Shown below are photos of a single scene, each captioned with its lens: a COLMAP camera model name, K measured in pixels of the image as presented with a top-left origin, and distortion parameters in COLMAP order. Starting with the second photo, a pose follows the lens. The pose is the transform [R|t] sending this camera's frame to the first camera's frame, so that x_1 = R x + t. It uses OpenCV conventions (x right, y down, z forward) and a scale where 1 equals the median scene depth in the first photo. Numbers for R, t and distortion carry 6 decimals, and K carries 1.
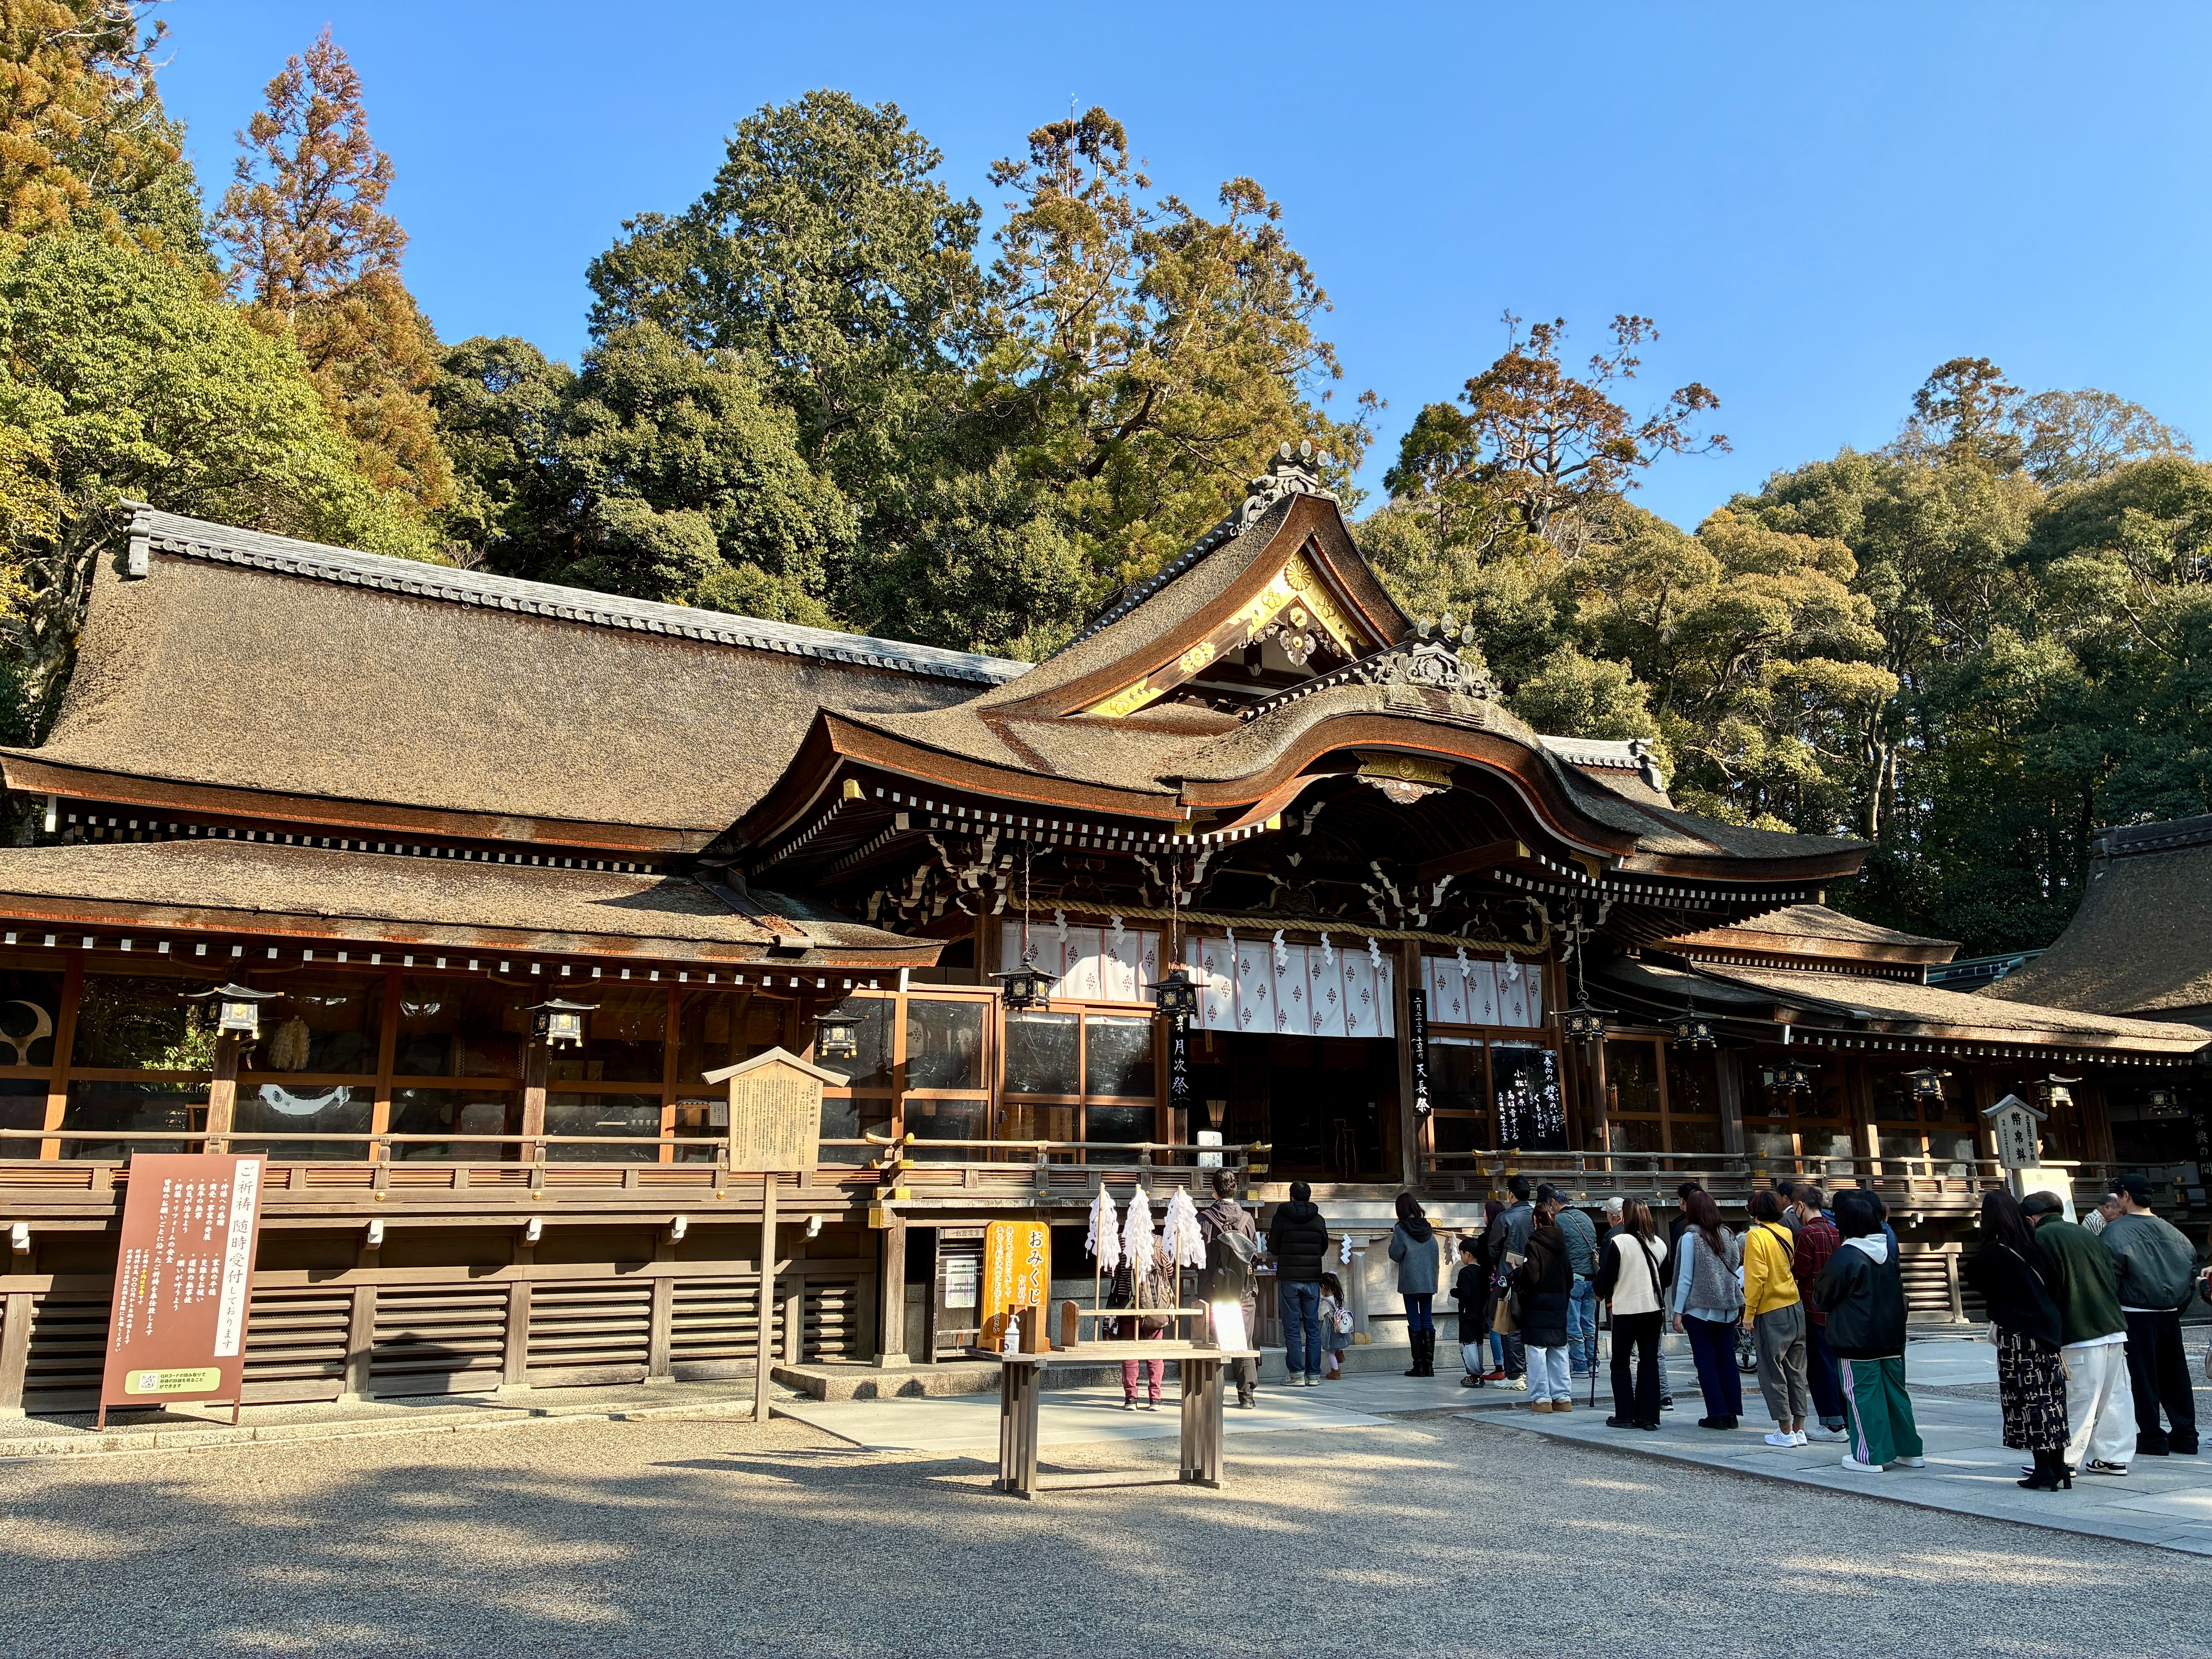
lens RADIAL K [[1743.8, 0, 1106.0], [0, 1743.8, 829.5], [0, 0, 1]] dist [0.040613, -0.001154]
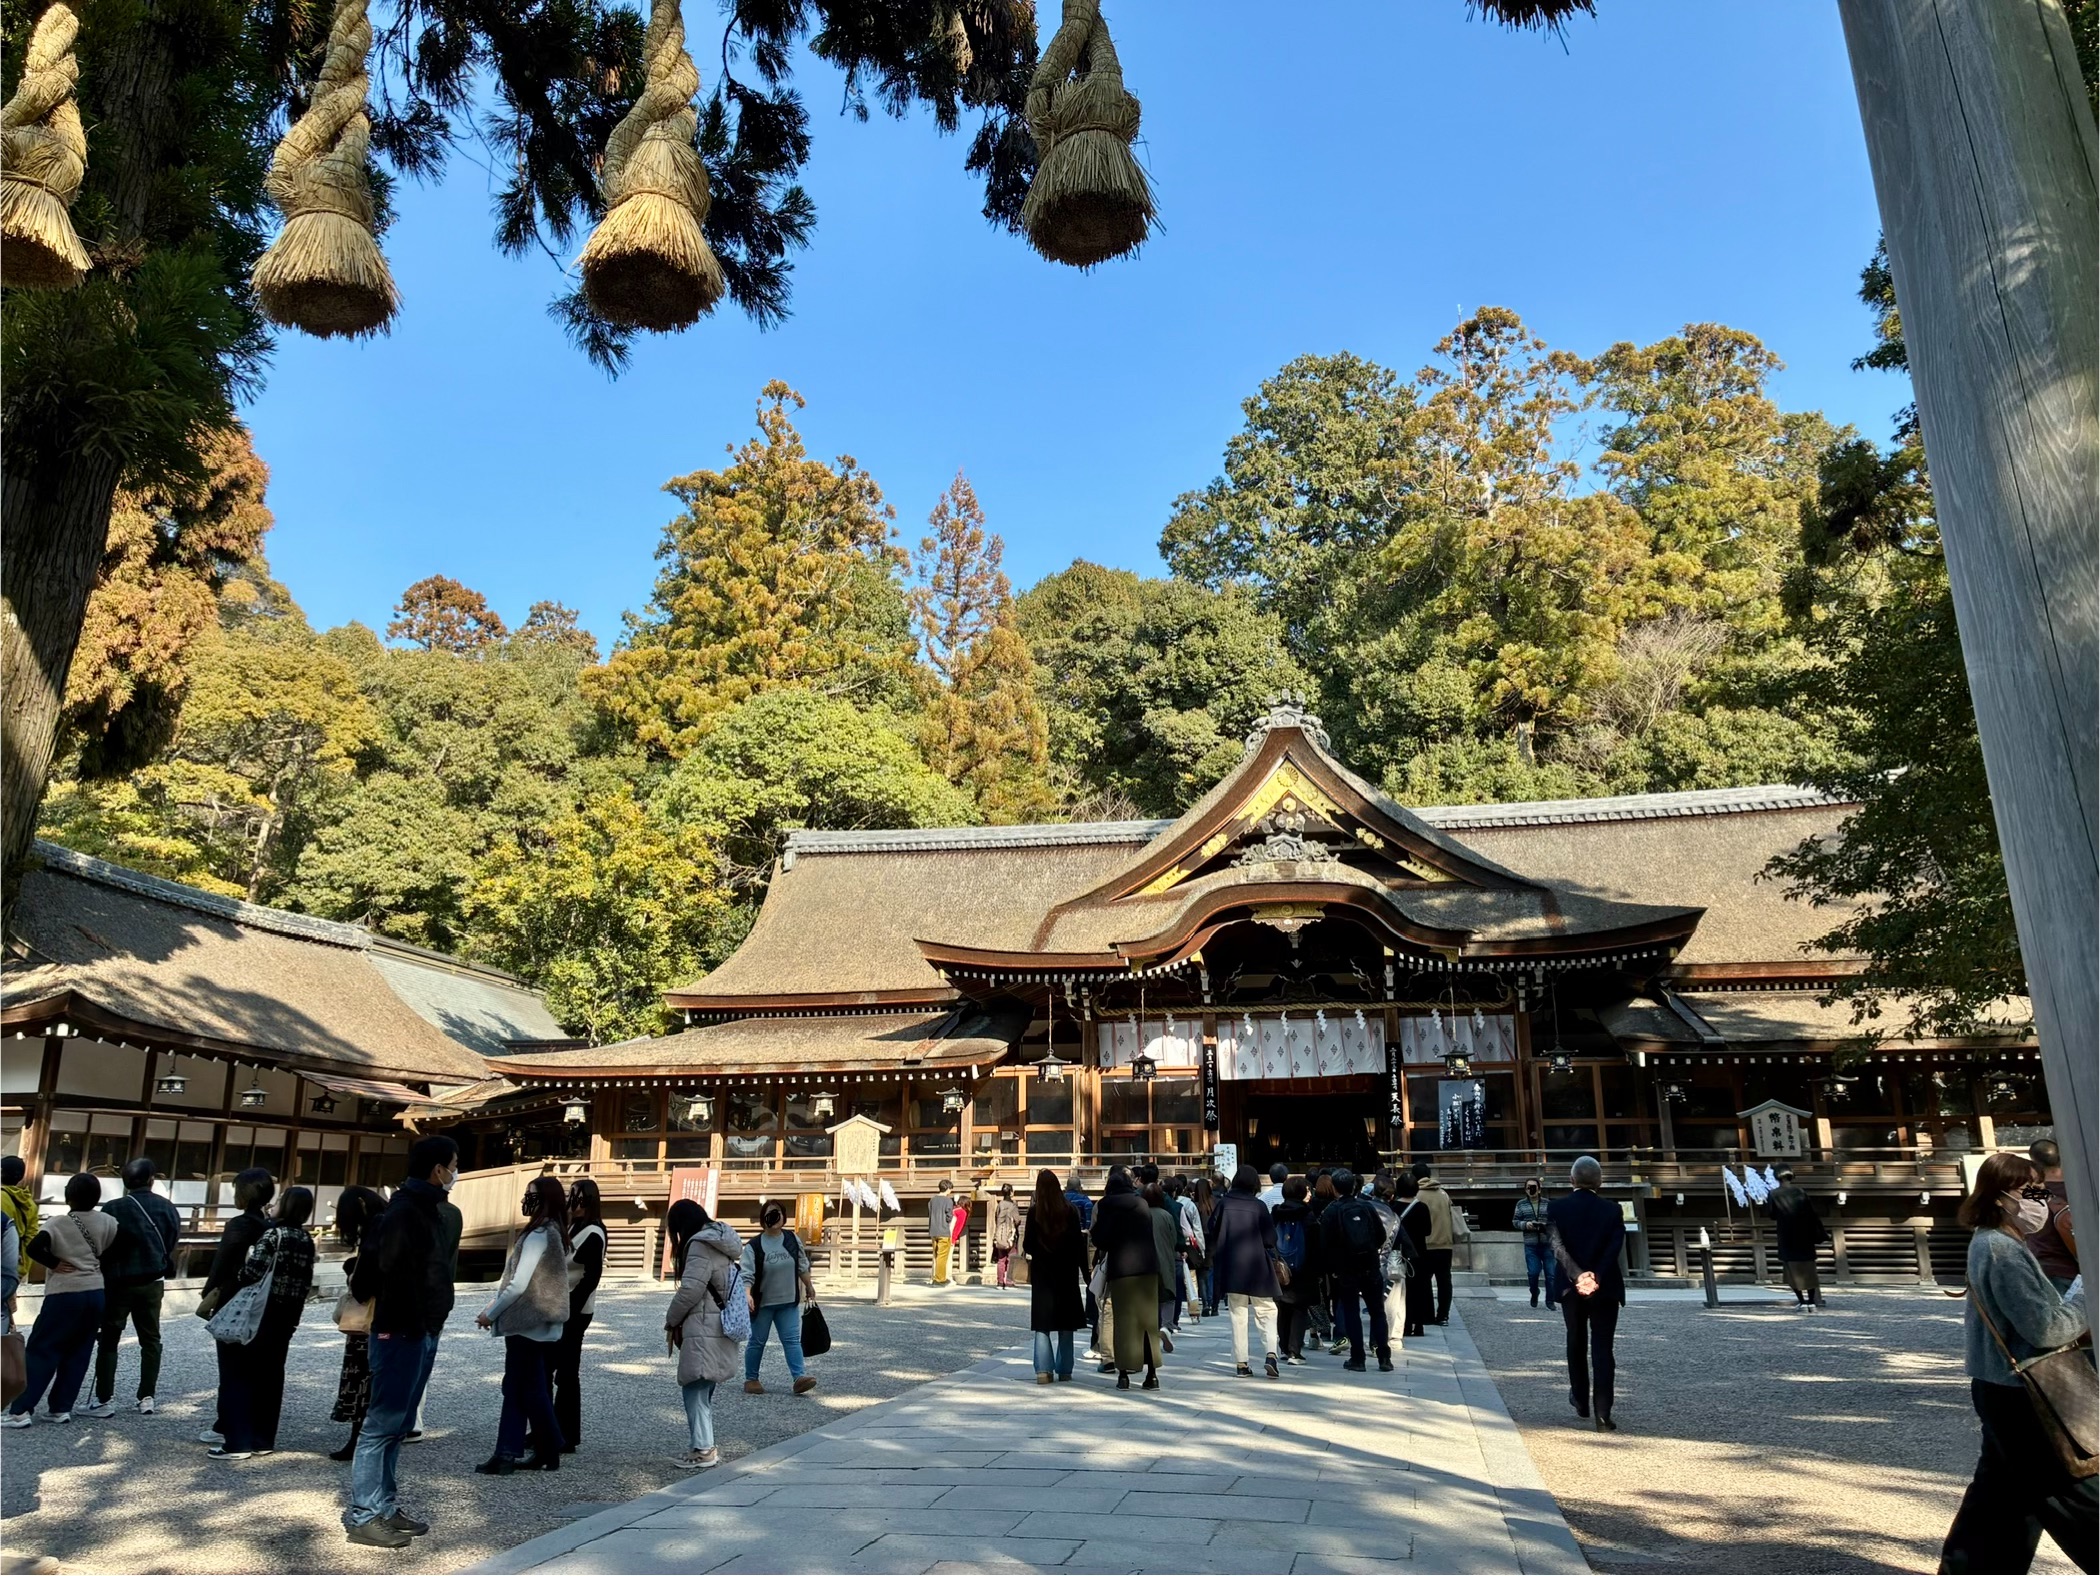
lens RADIAL K [[1751.5, 0, 1050.0], [0, 1751.5, 788.0], [0, 0, 1]] dist [0.064121, -0.002410]
pose [[0.761451, -0.150221, -0.630576, 0.930506], [0.141351, 0.987847, -0.064644, -0.065597], [0.632623, -0.039909, 0.773431, -0.332179]]
